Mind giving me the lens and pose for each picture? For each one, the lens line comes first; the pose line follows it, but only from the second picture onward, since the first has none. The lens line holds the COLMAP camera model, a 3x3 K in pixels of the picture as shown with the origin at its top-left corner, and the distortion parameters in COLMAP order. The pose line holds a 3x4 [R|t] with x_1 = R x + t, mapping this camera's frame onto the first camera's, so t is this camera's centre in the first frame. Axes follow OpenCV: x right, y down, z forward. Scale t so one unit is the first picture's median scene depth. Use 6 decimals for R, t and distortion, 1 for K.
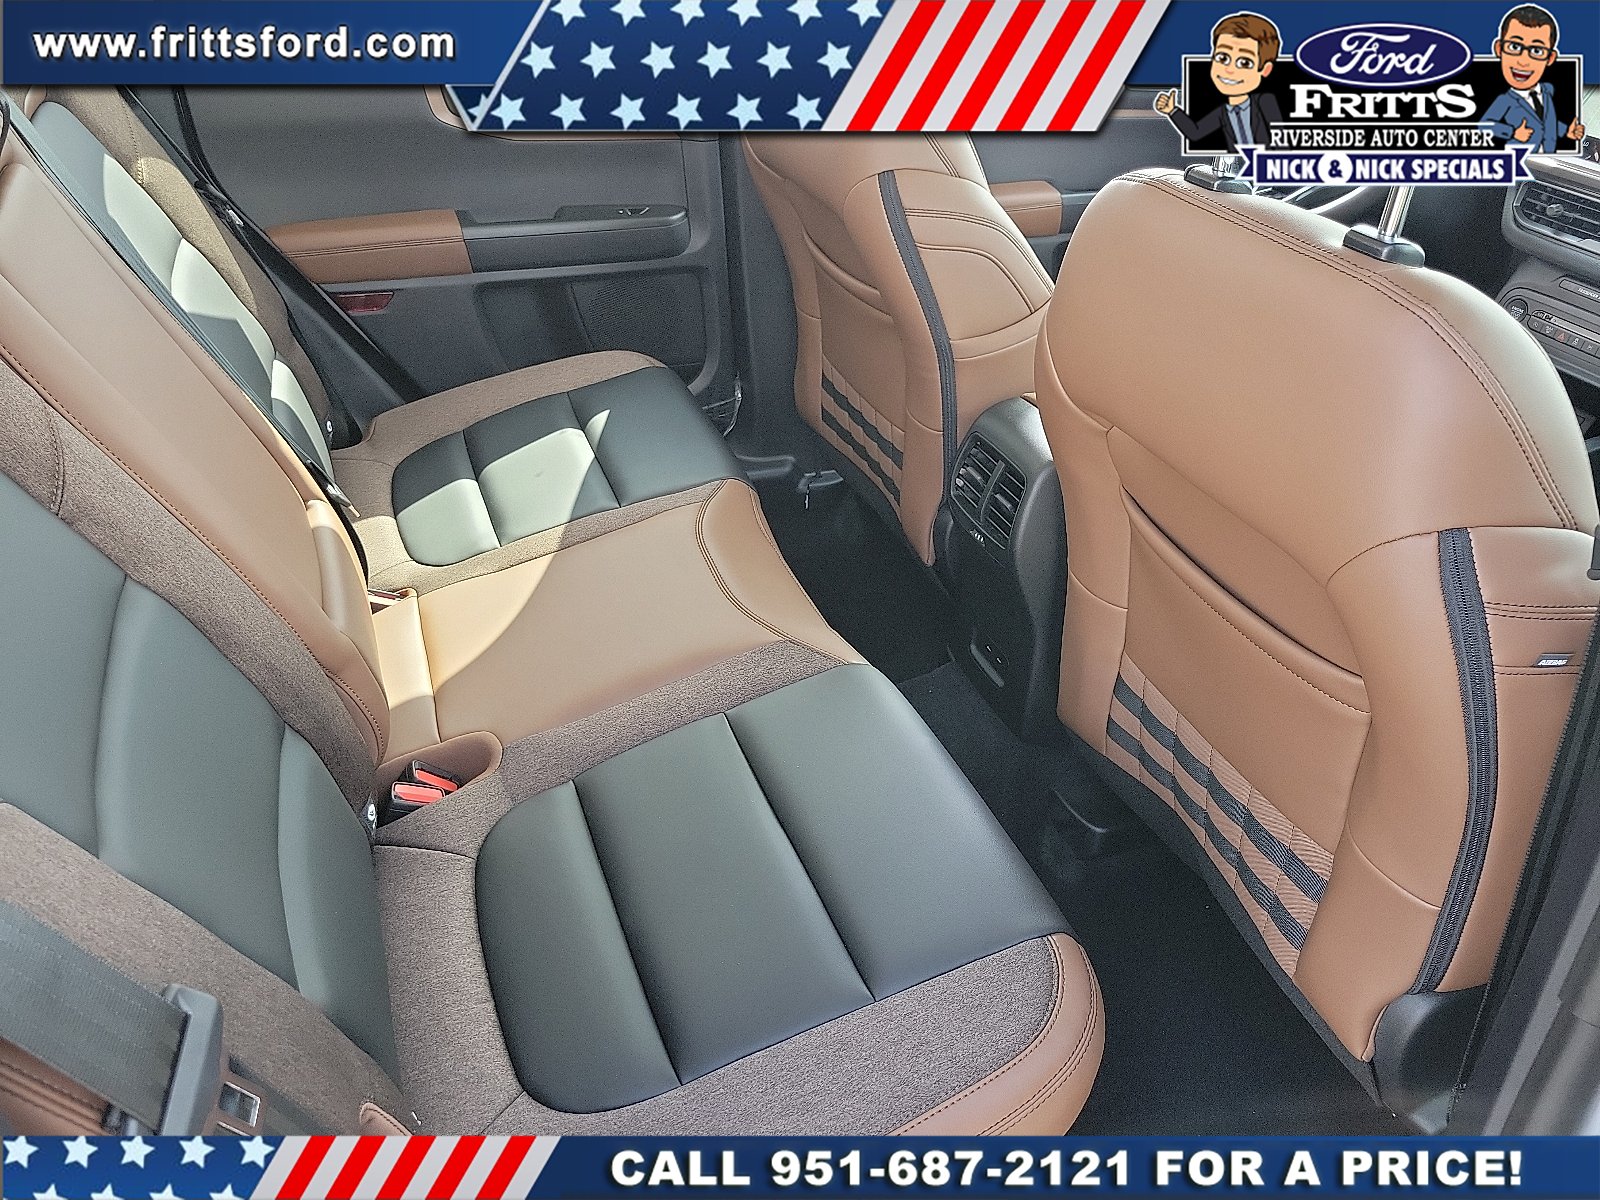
lens RADIAL K [[1240.7, 0, 772.6], [0, 1240.7, 596.1], [0, 0, 1]] dist [0.042483, -0.007265]
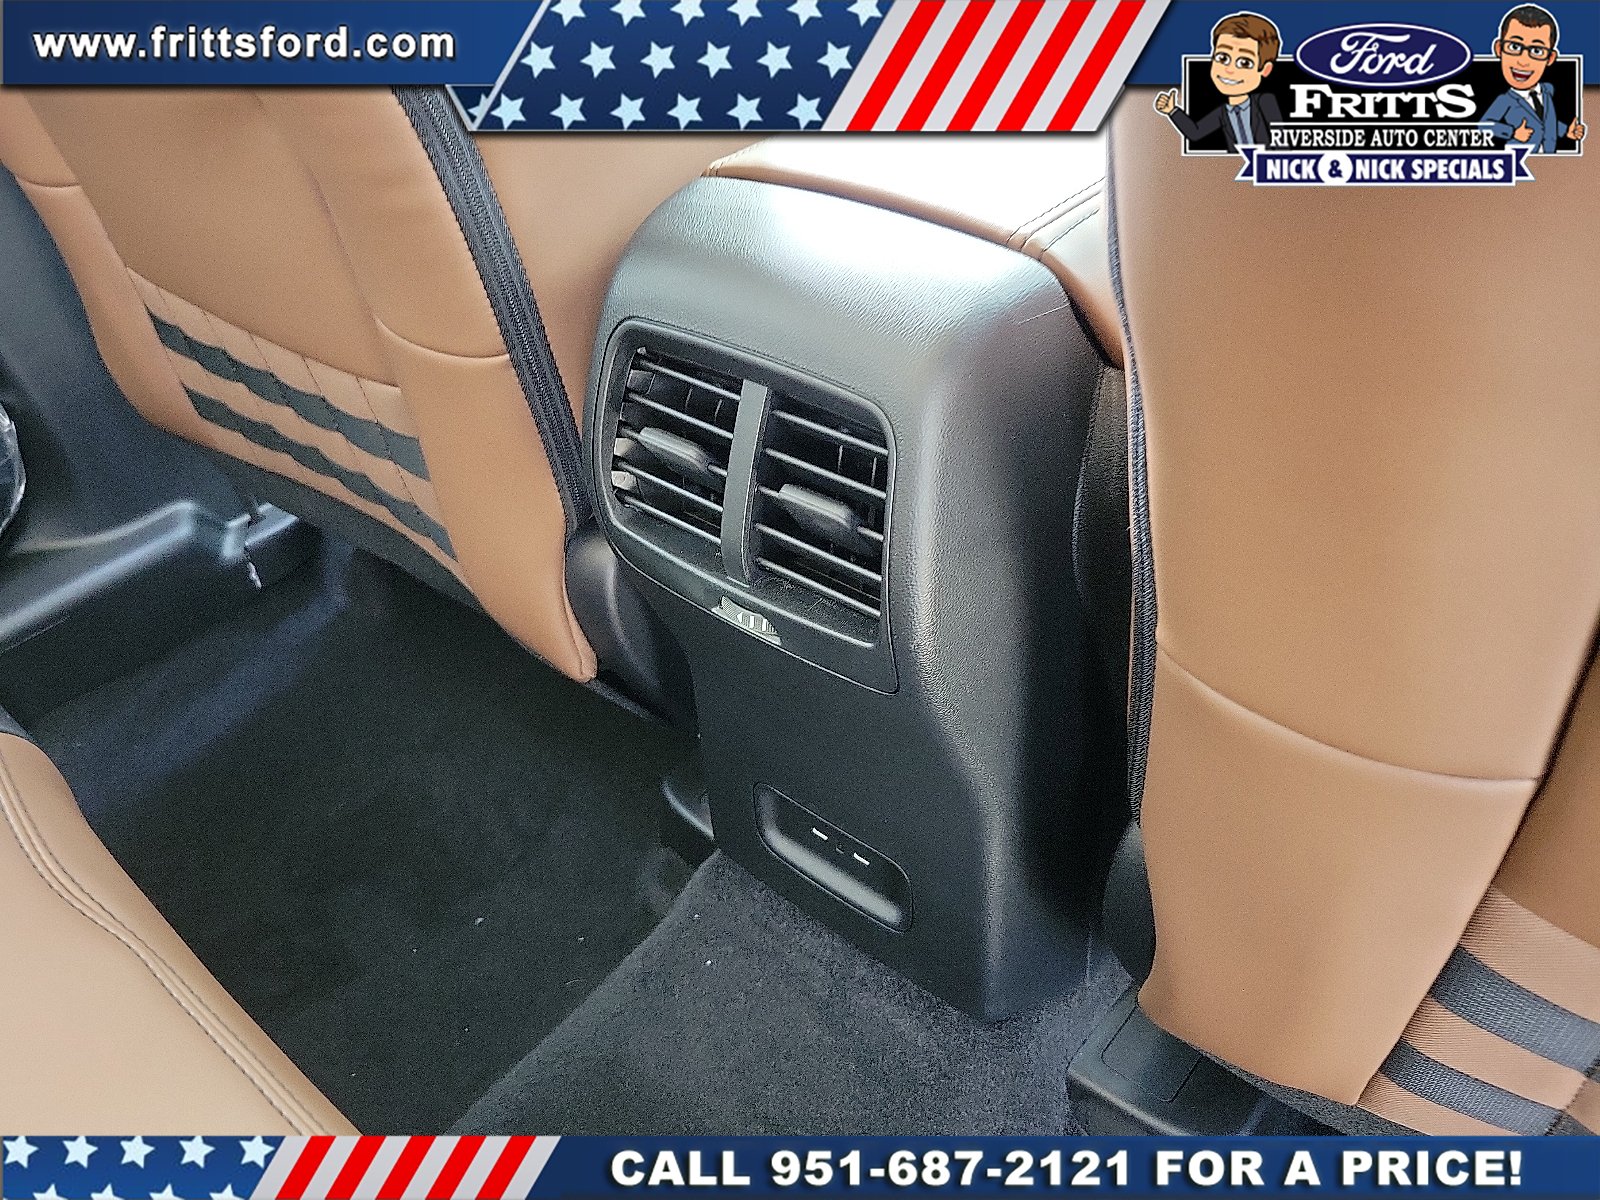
lens RADIAL K [[1240.7, 0, 772.6], [0, 1240.7, 596.1], [0, 0, 1]] dist [0.042483, -0.007265]
pose [[0.868172, -0.379548, 0.319720, 0.054001], [0.353533, 0.925145, 0.138276, -0.076846], [-0.348269, -0.007015, 0.937368, 0.545809]]
